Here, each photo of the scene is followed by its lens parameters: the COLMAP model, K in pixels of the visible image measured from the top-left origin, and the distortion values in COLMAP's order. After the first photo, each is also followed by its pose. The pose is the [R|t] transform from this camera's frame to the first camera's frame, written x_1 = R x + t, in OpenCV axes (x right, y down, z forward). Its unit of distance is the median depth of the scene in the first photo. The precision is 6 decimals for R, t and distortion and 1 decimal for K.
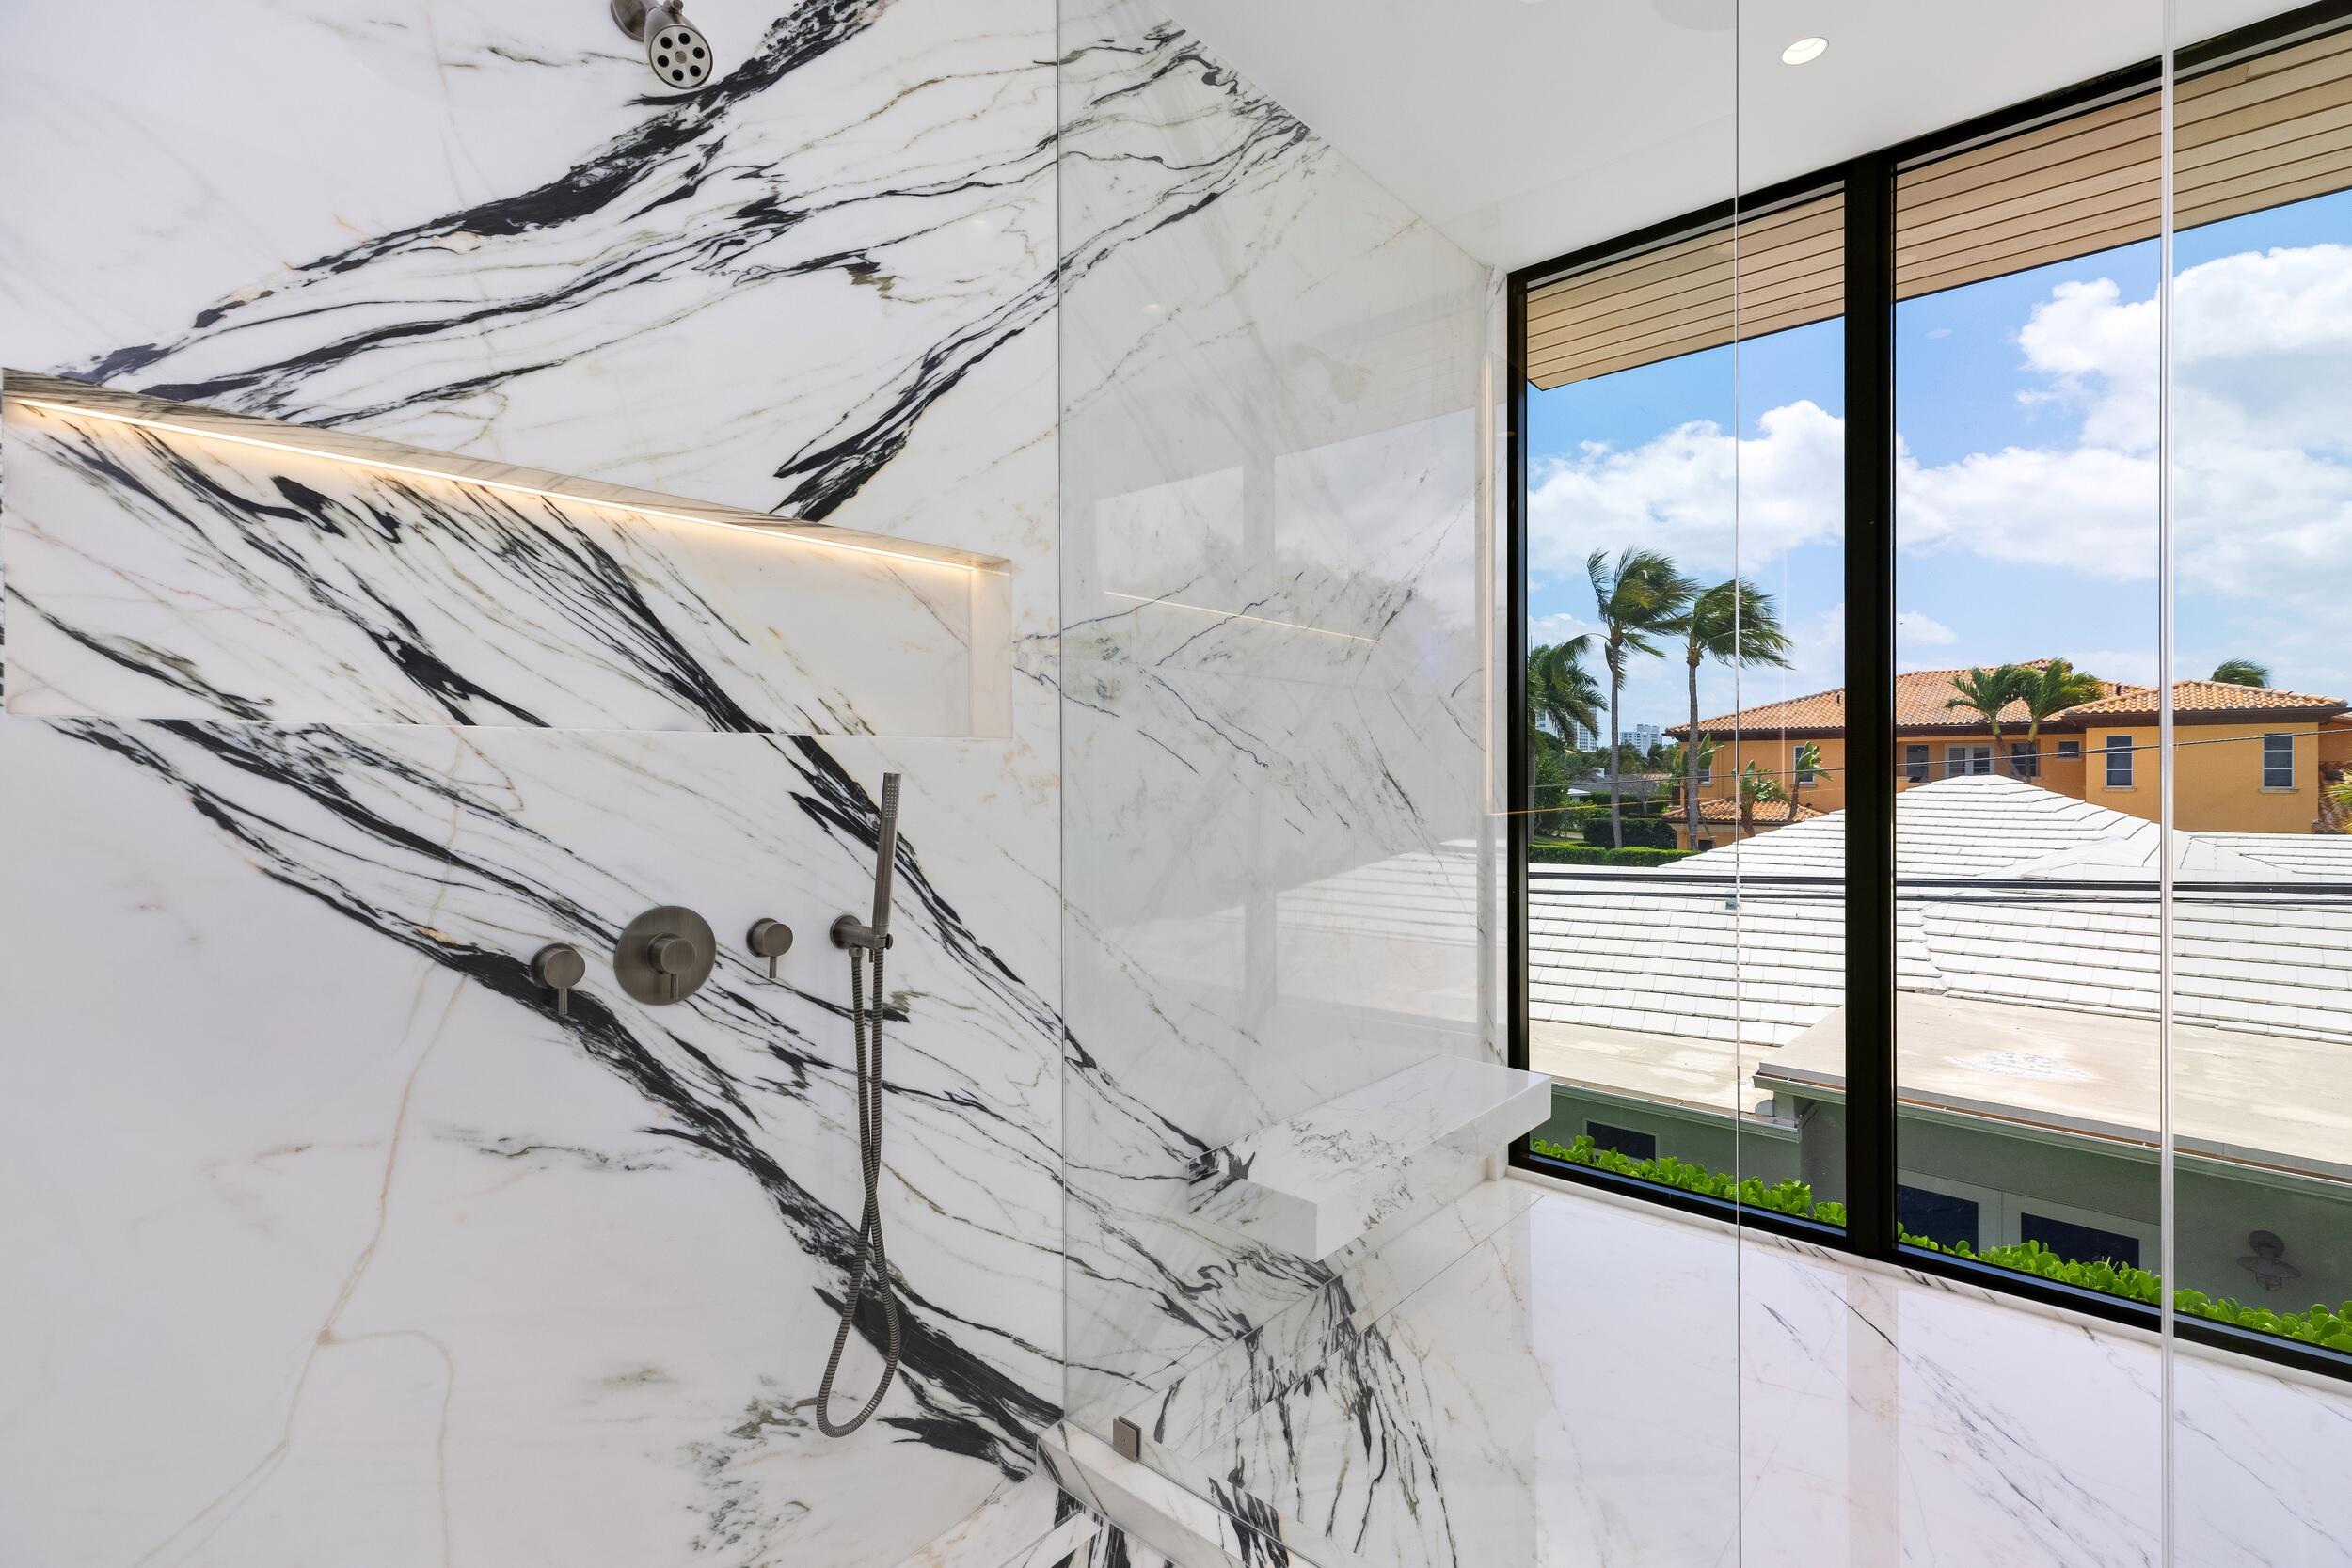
lens RADIAL K [[1088.4, 0, 1177.9], [0, 1088.4, 785.5], [0, 0, 1]] dist [-0.002294, -0.001327]
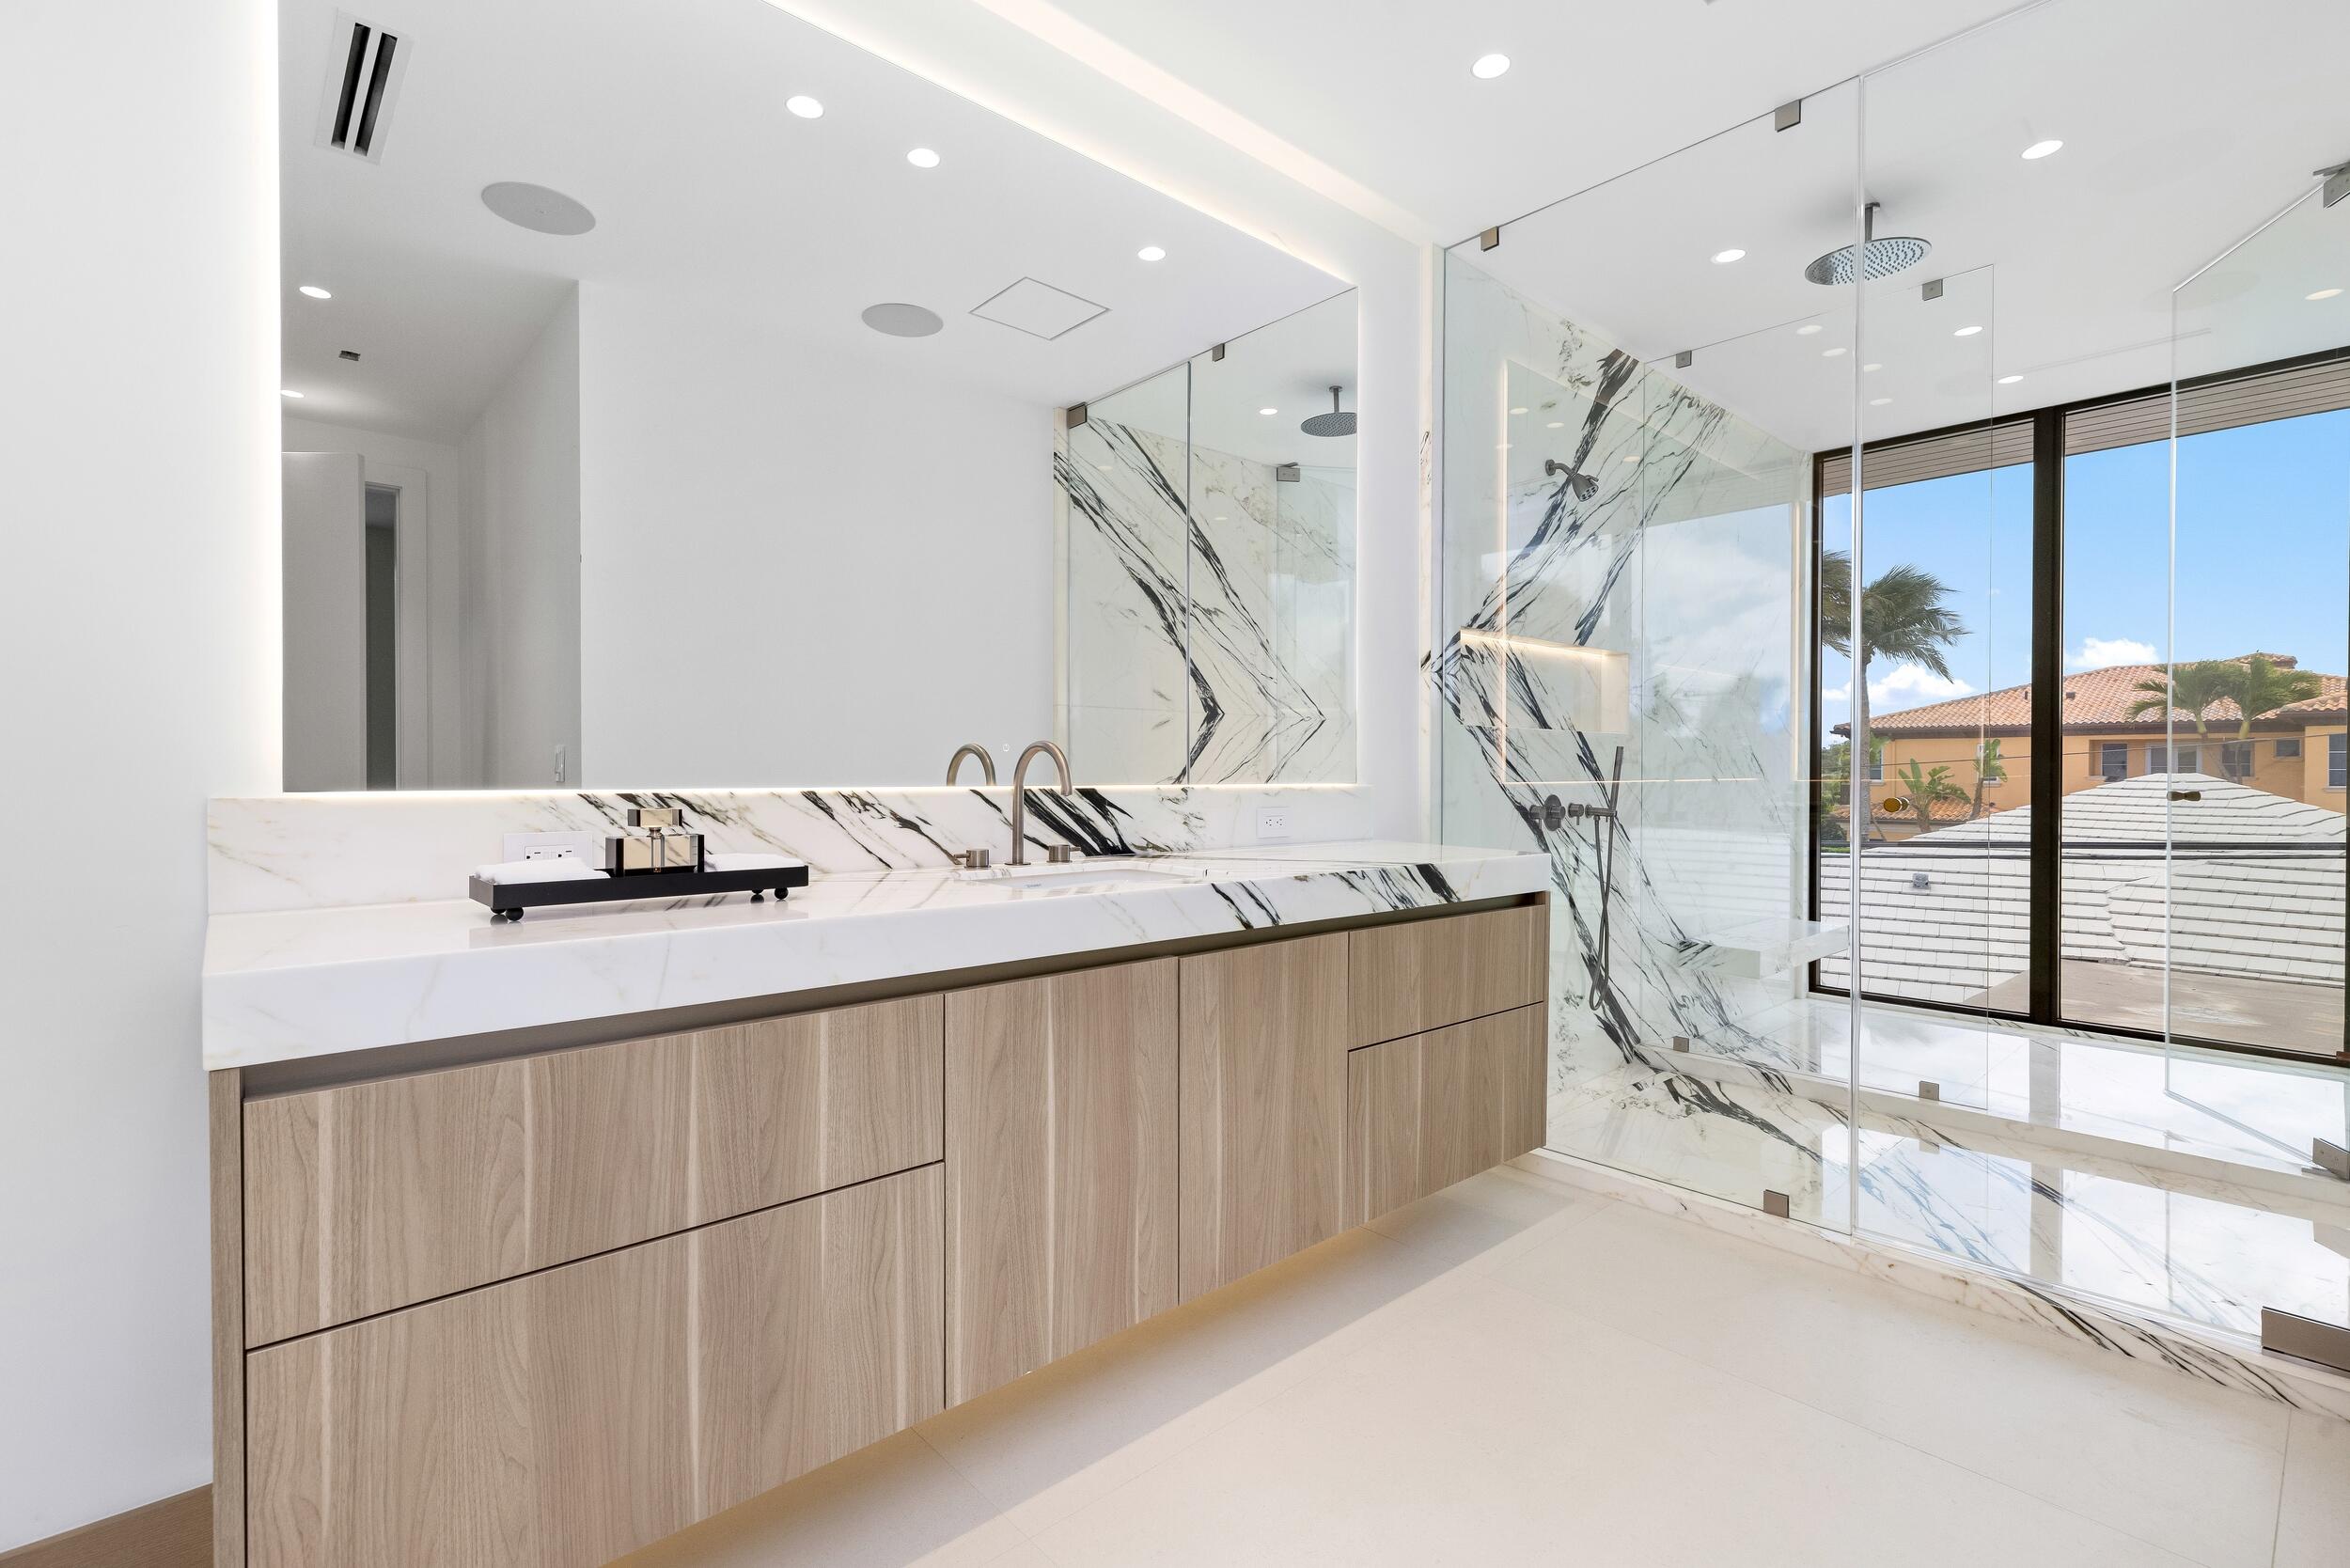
lens RADIAL K [[1087.6, 0, 1167.9], [0, 1087.6, 786.6], [0, 0, 1]] dist [-0.002294, -0.001327]
pose [[0.992526, 0.005799, -0.121895, -0.246807], [-0.005524, 0.999981, 0.002595, 0.020447], [0.121908, -0.001902, 0.992540, -0.404265]]
